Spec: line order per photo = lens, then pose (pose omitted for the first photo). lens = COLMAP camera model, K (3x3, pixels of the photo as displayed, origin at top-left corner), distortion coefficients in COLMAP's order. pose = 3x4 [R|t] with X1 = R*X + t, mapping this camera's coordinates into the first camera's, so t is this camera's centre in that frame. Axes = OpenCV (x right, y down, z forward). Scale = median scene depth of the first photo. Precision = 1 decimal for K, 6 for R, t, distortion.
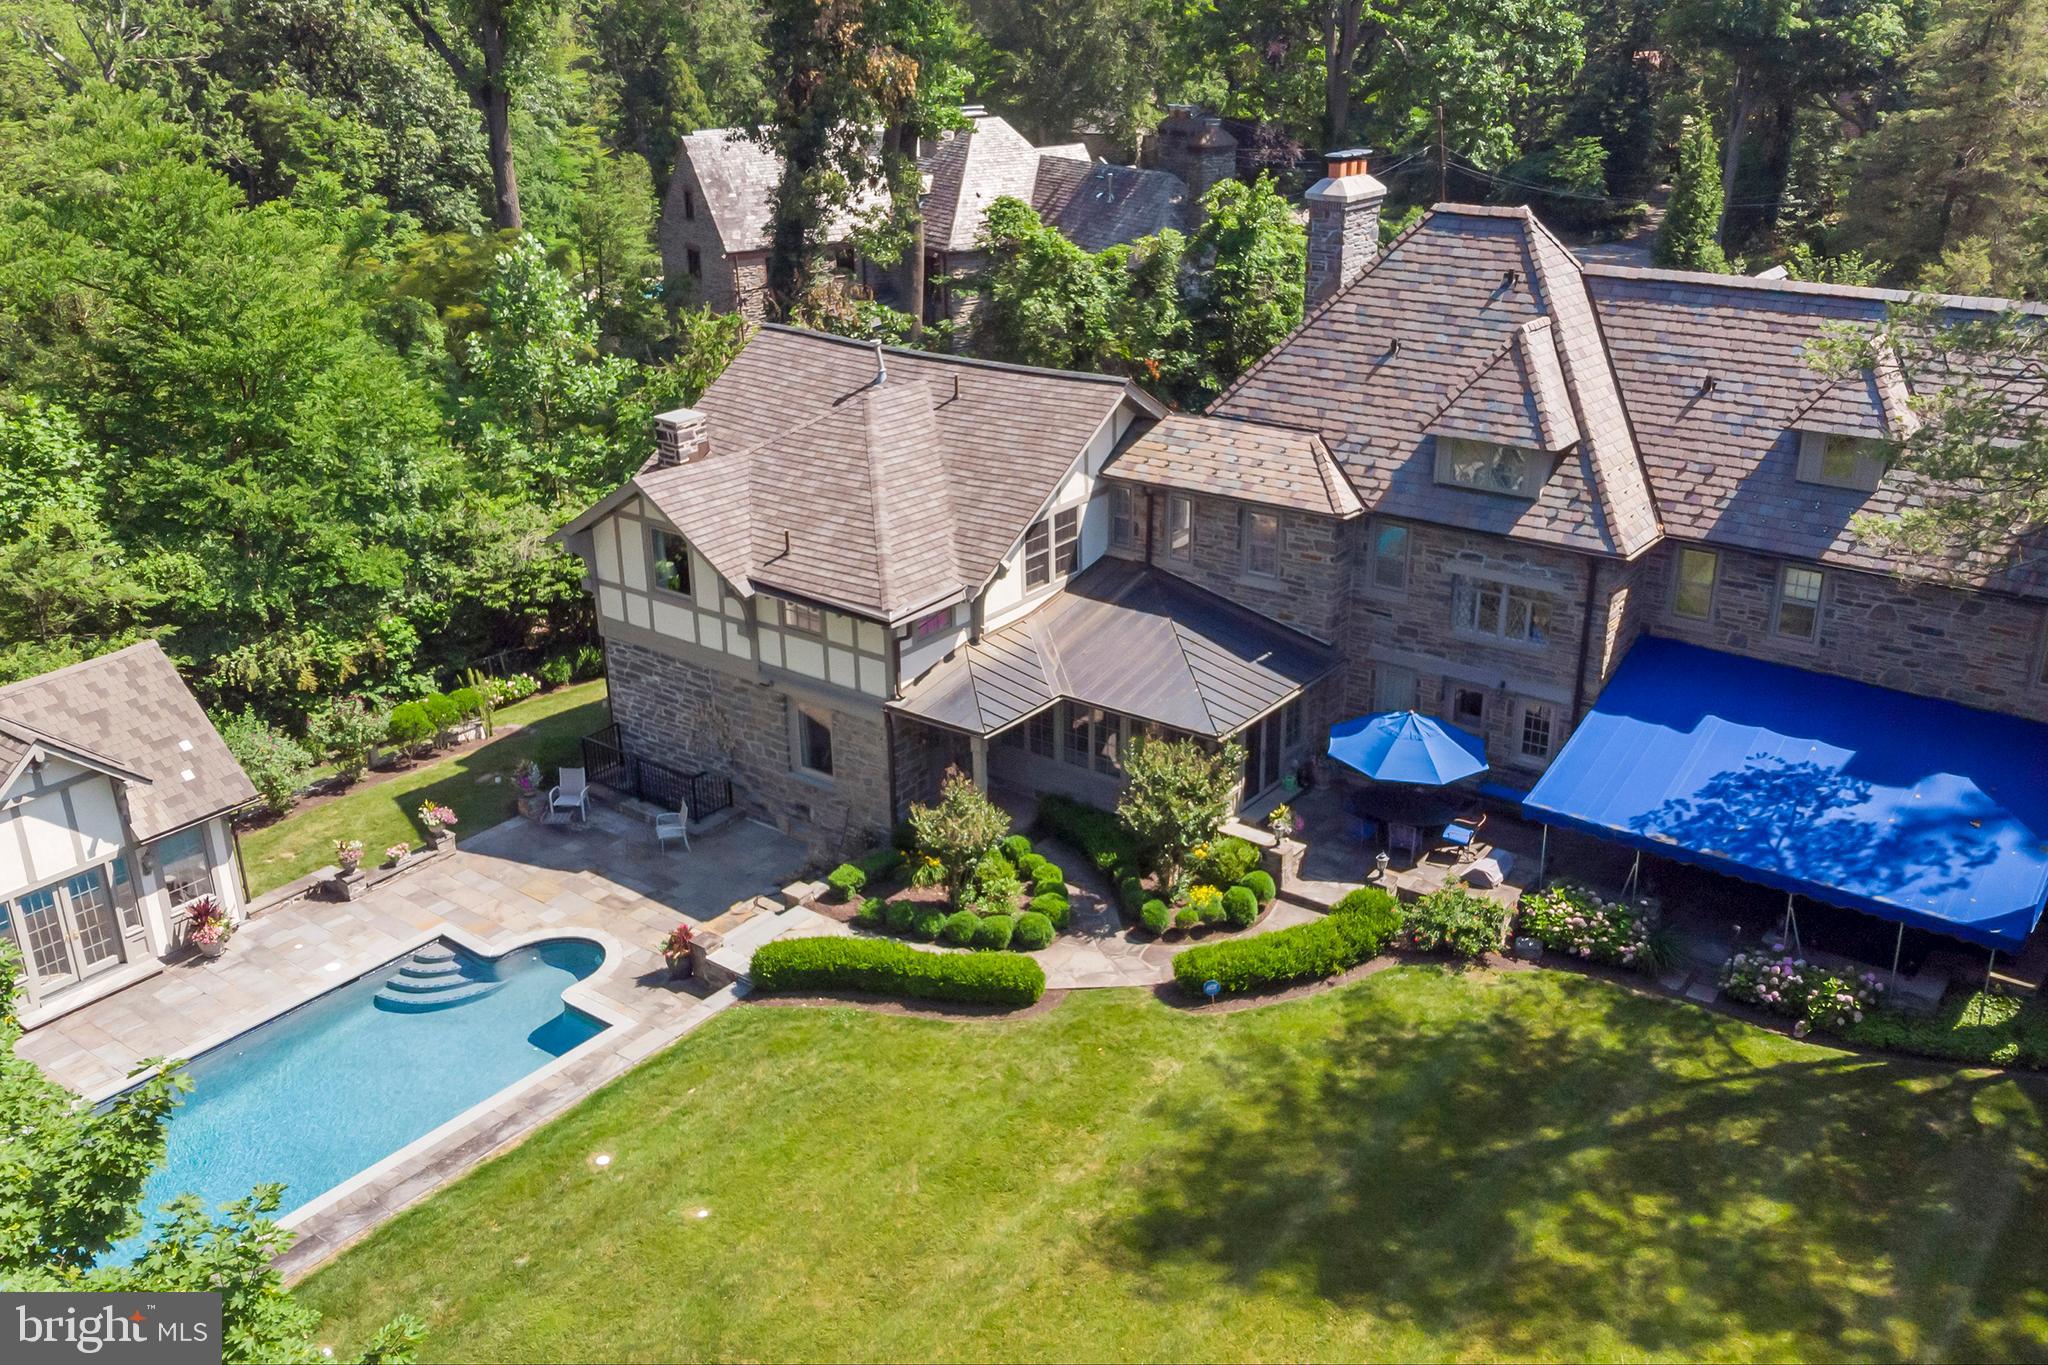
lens RADIAL K [[1775.1, 0, 1042.2], [0, 1775.1, 682.5], [0, 0, 1]] dist [0.074761, -0.237600]
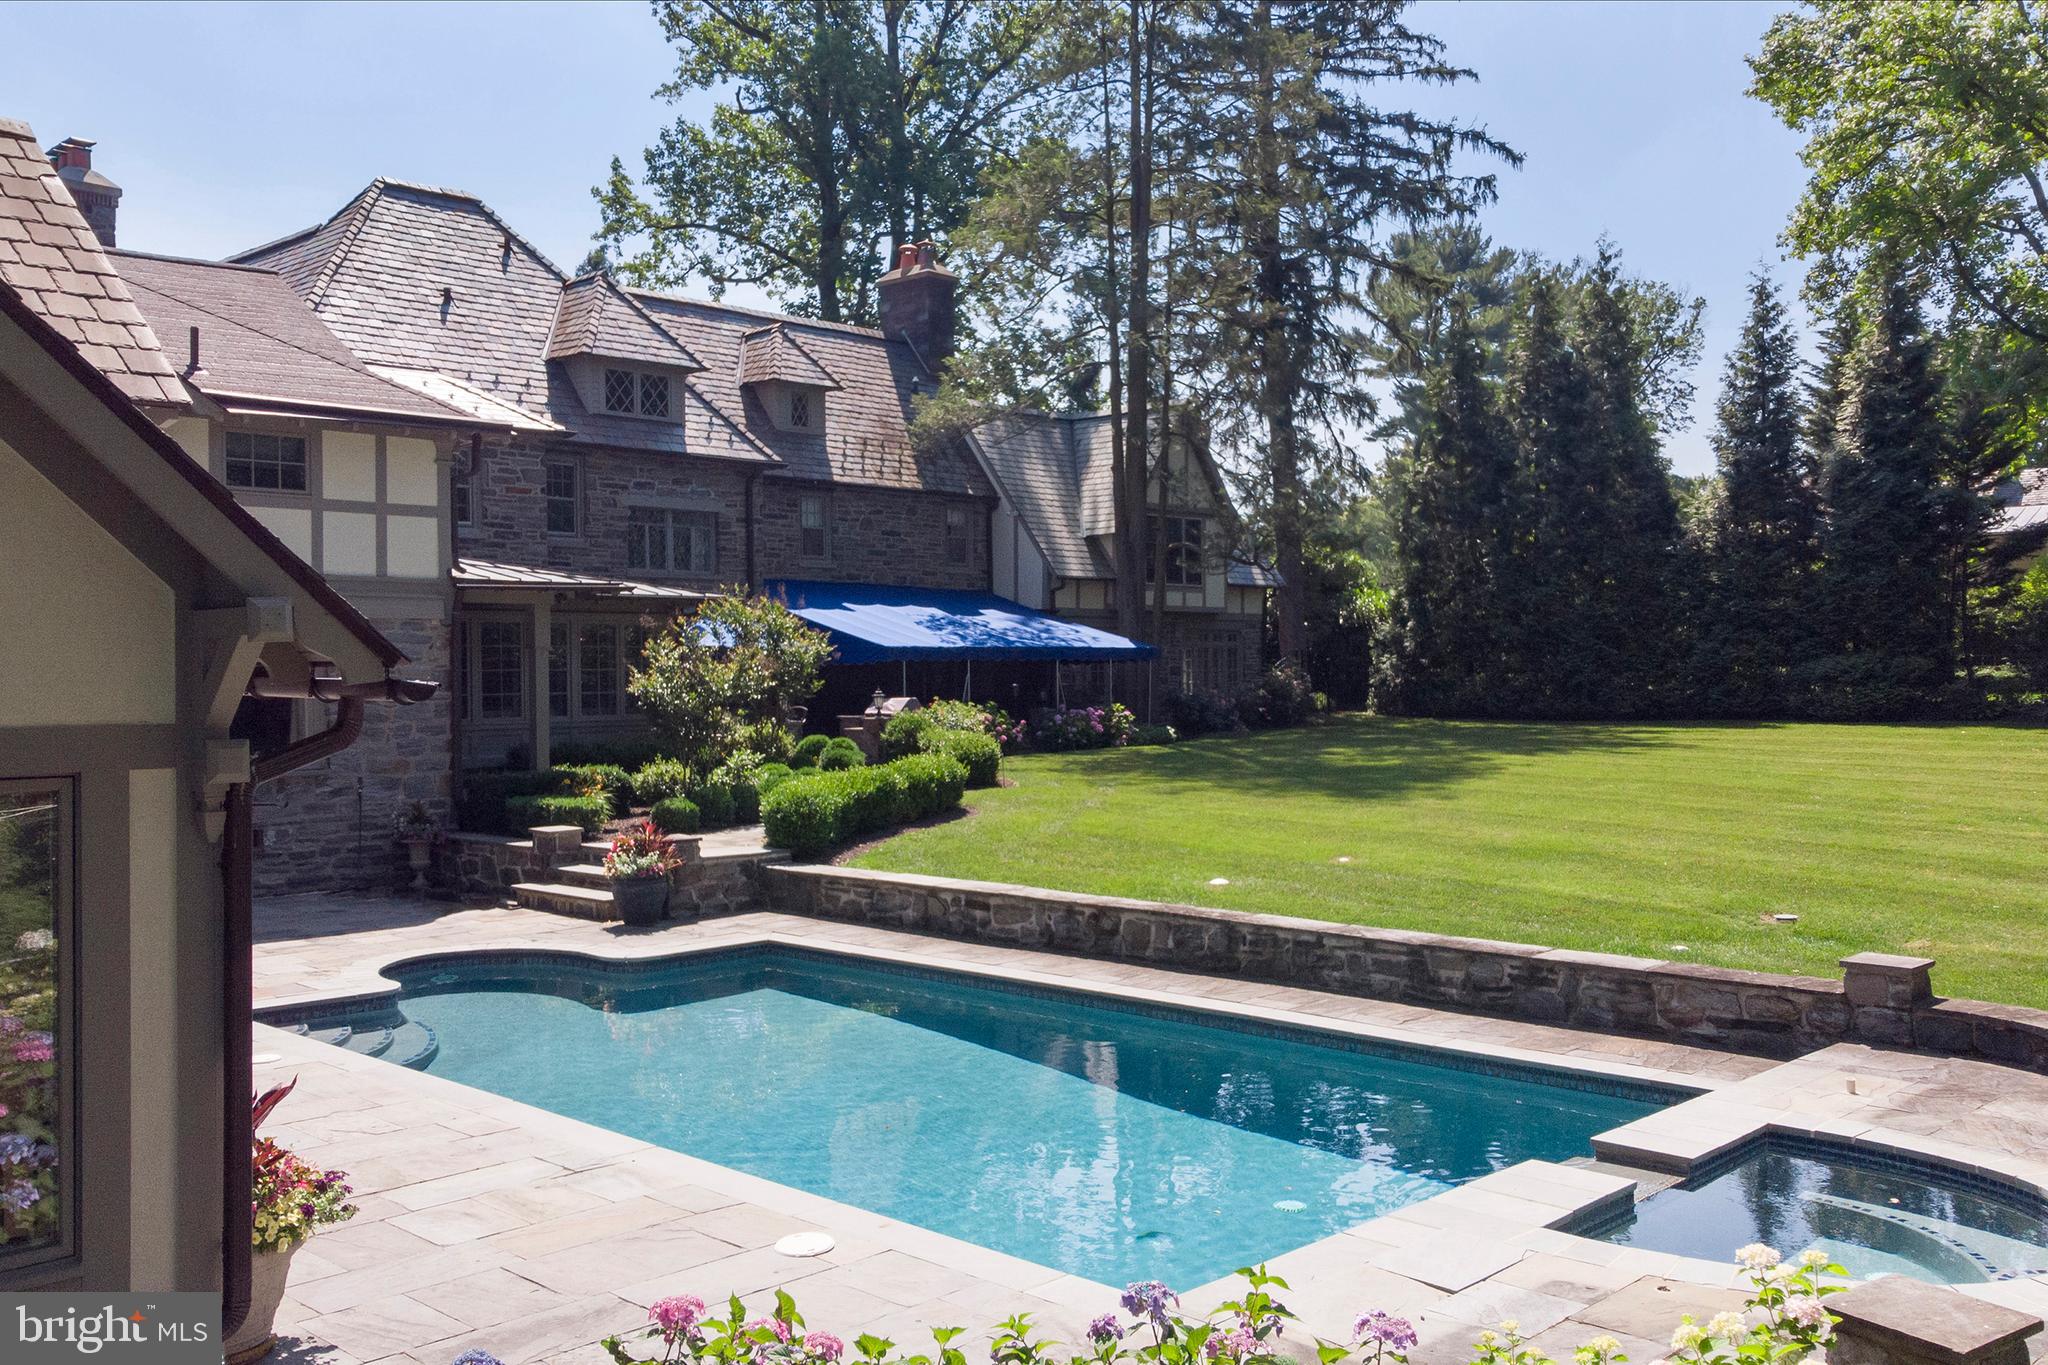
lens RADIAL K [[1775.1, 0, 1042.2], [0, 1775.1, 682.5], [0, 0, 1]] dist [0.074761, -0.237600]
pose [[0.119762, -0.000169, 0.992803, -0.720786], [0.379660, 0.923999, -0.045642, 0.160694], [-0.917341, 0.382394, 0.110724, 0.757093]]
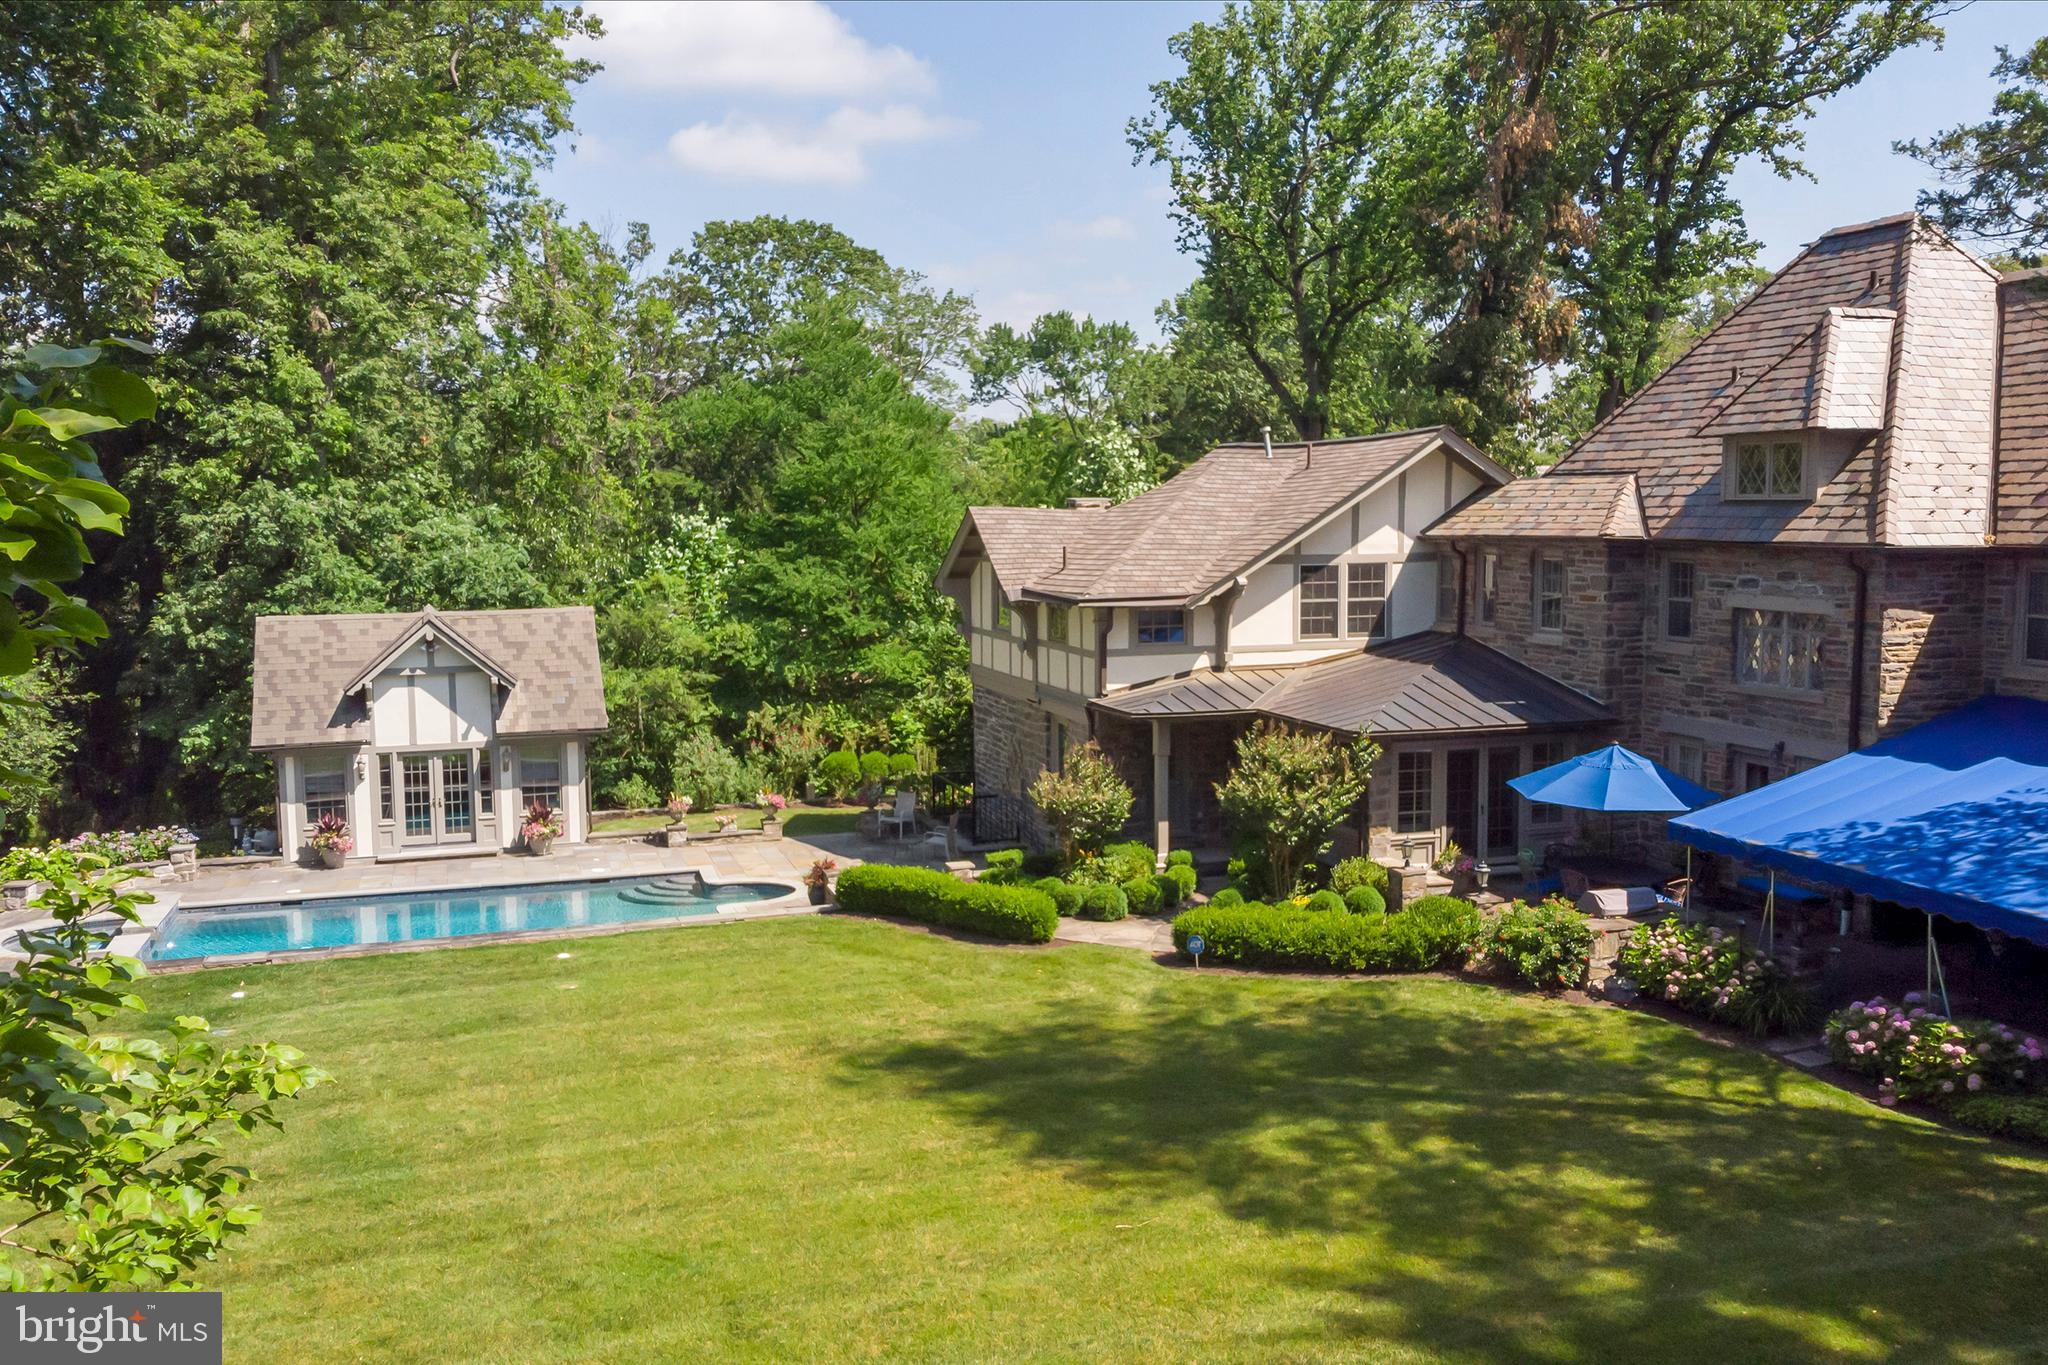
lens RADIAL K [[1776.9, 0, 1060.4], [0, 1776.9, 706.7], [0, 0, 1]] dist [0.010266, 0.017663]
pose [[0.826367, 0.067401, -0.559084, 0.451655], [-0.213068, 0.956426, -0.199627, 0.216824], [0.521268, 0.284088, 0.804720, 0.211856]]
